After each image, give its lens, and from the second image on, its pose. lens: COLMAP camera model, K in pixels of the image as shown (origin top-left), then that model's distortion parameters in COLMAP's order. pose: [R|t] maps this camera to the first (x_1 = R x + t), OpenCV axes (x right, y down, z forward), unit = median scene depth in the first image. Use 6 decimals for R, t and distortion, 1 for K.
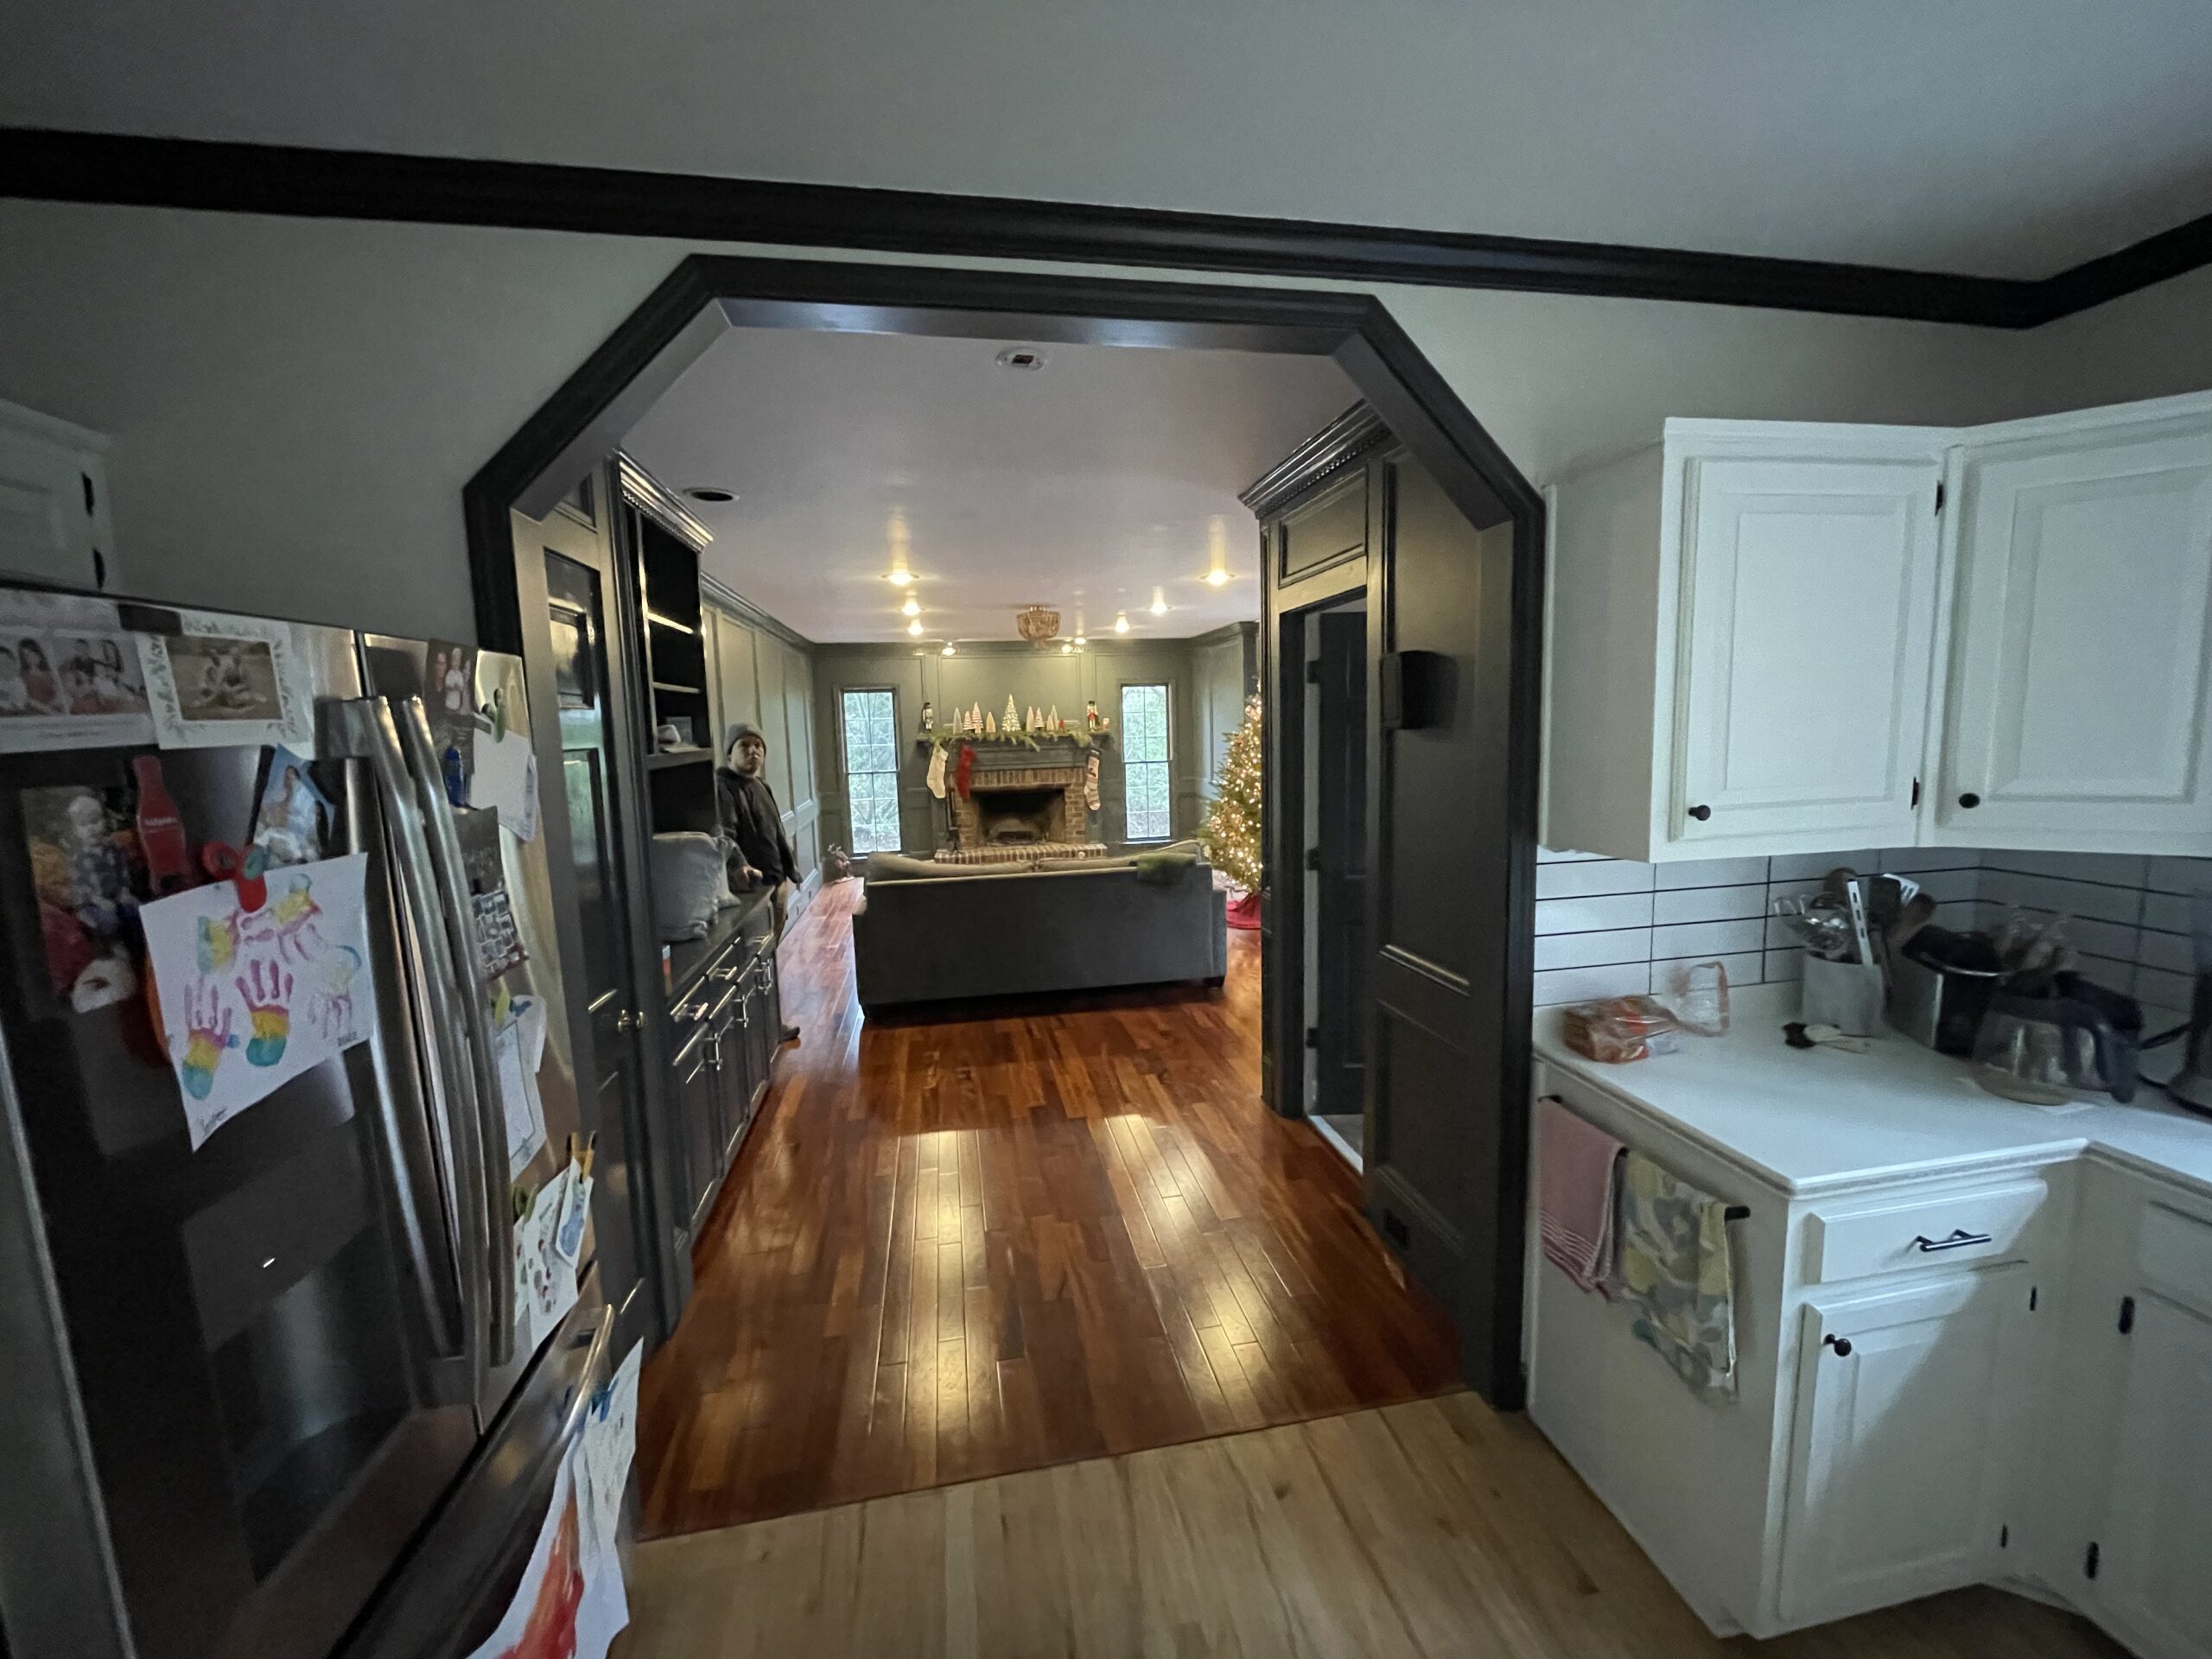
lens RADIAL K [[890.5, 0, 1104.6], [0, 890.5, 832.1], [0, 0, 1]] dist [-0.003577, -0.000169]
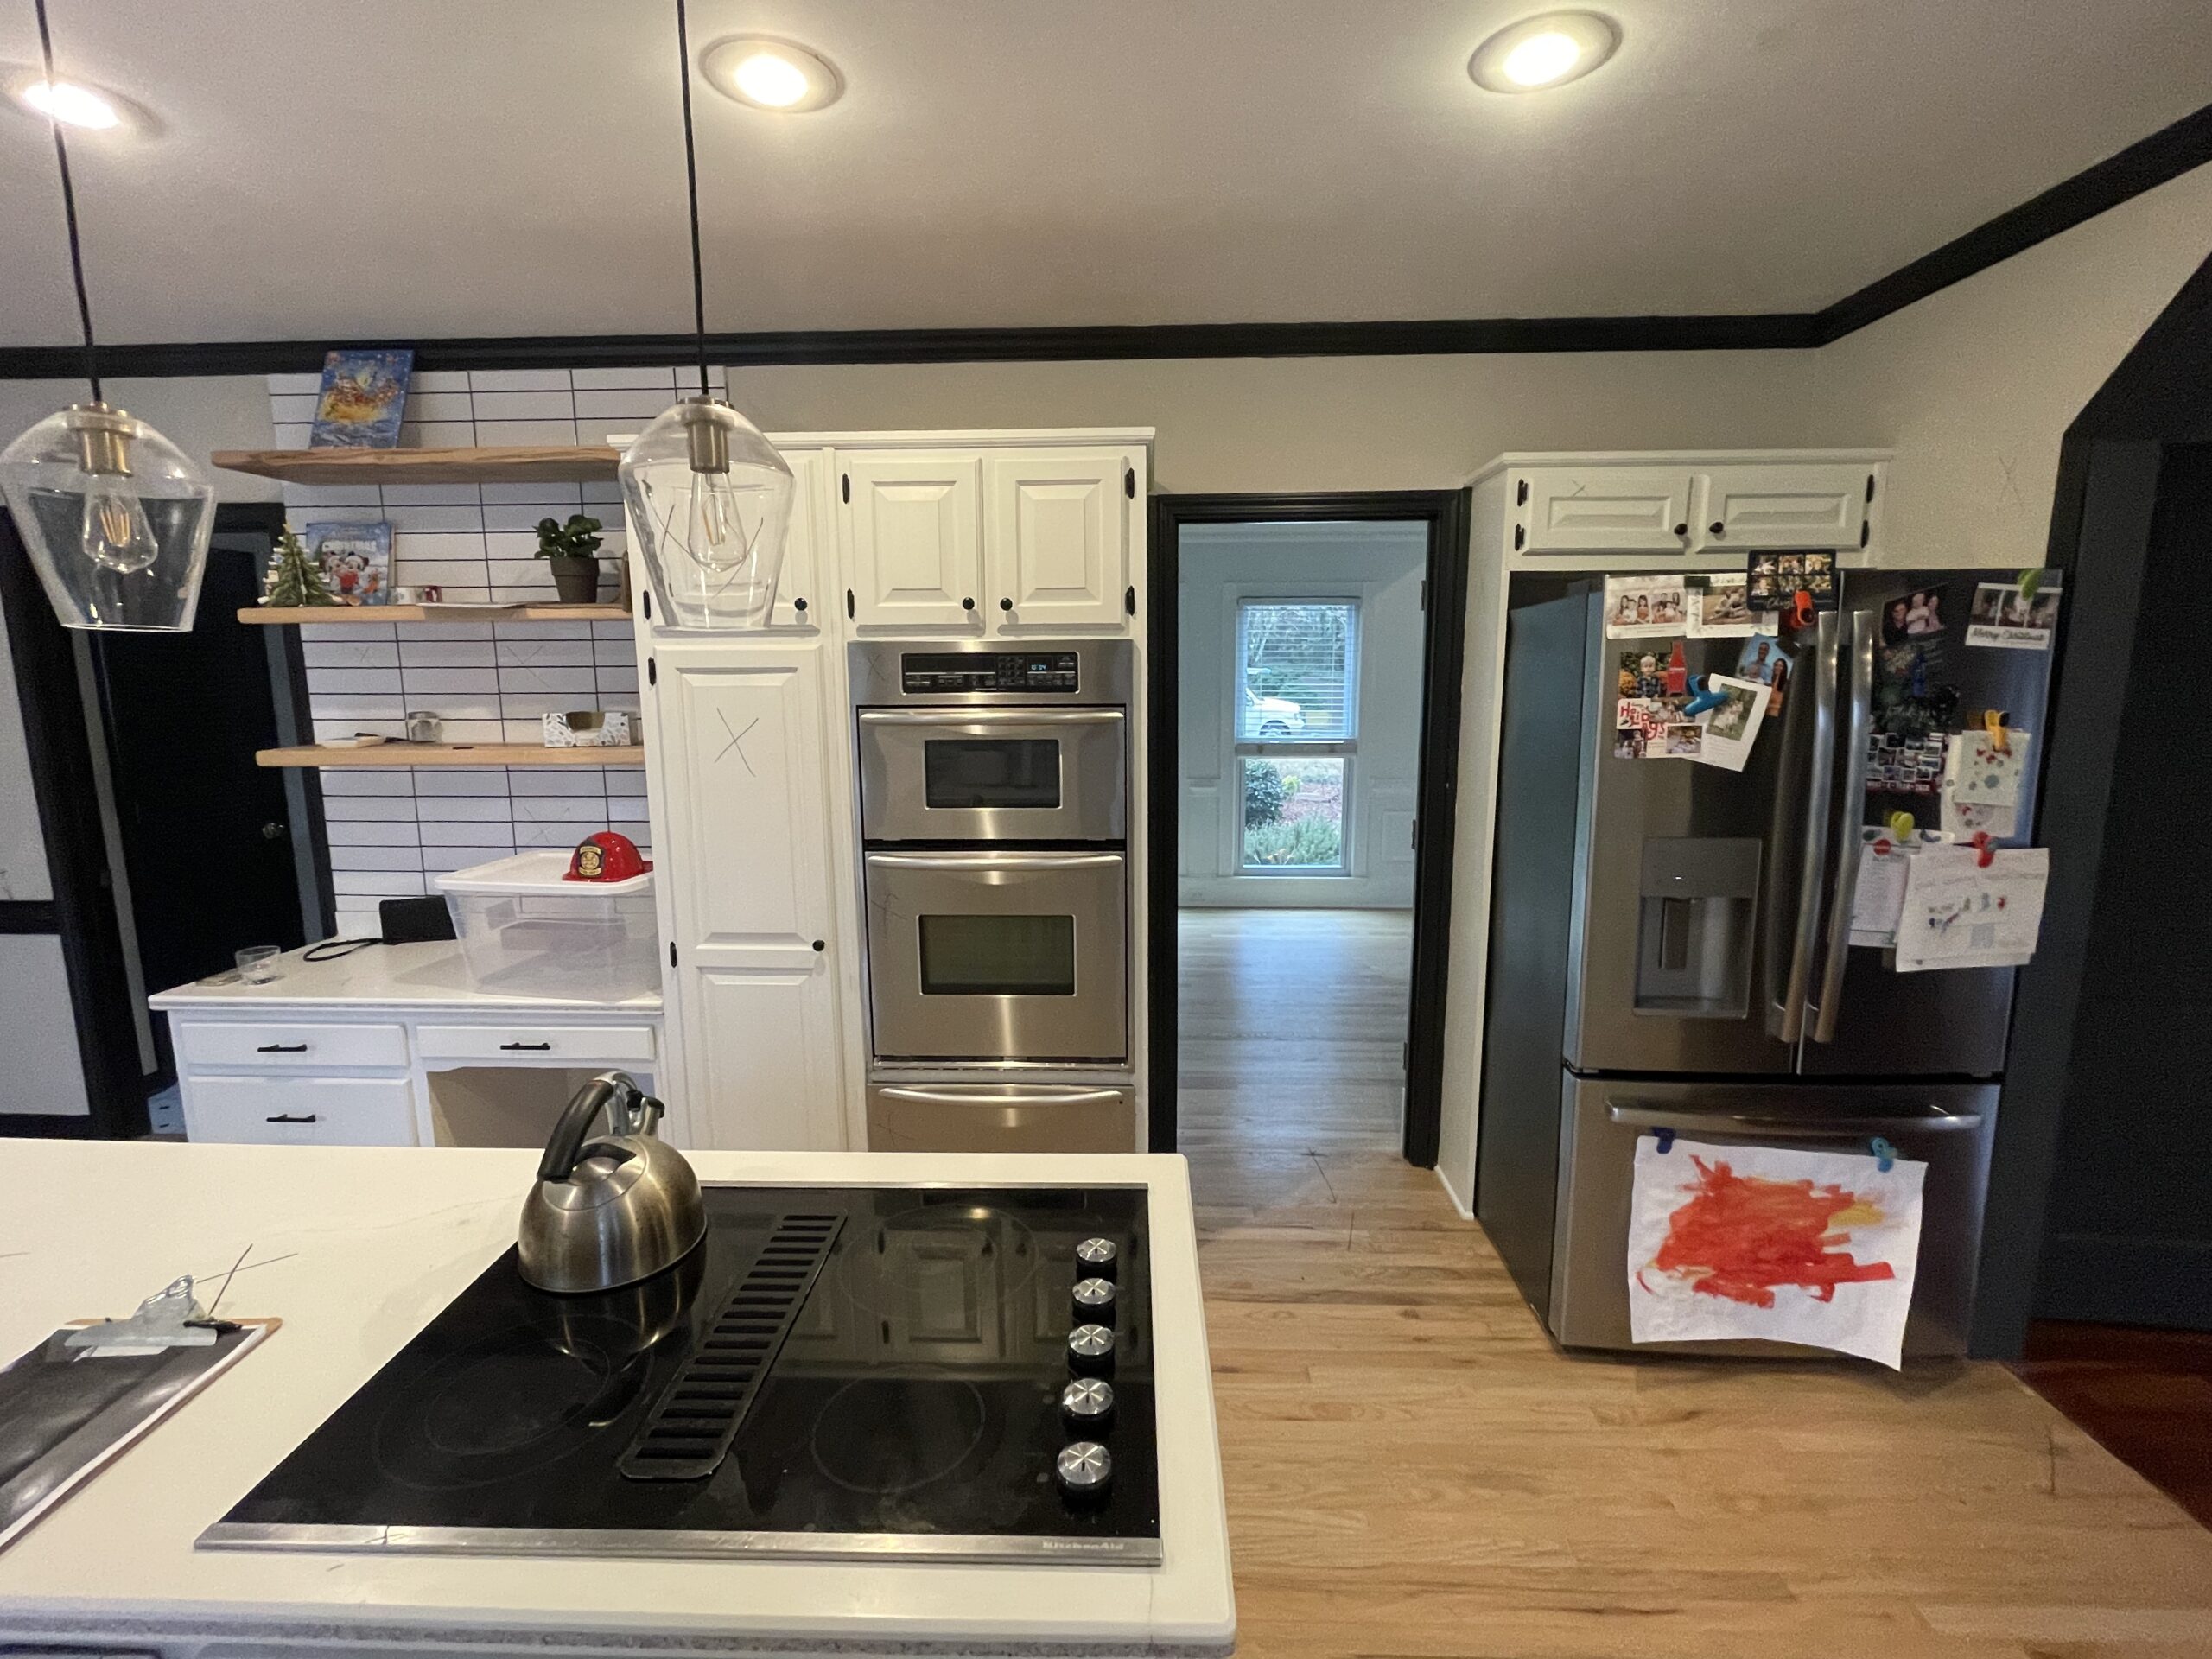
lens RADIAL K [[992.6, 0, 1101.3], [0, 992.6, 827.4], [0, 0, 1]] dist [-0.002398, -0.000144]
pose [[-0.218604, 0.173413, -0.960281, 1.833552], [-0.104111, 0.974321, 0.199648, 0.031791], [0.970244, 0.143620, -0.194936, 0.080226]]
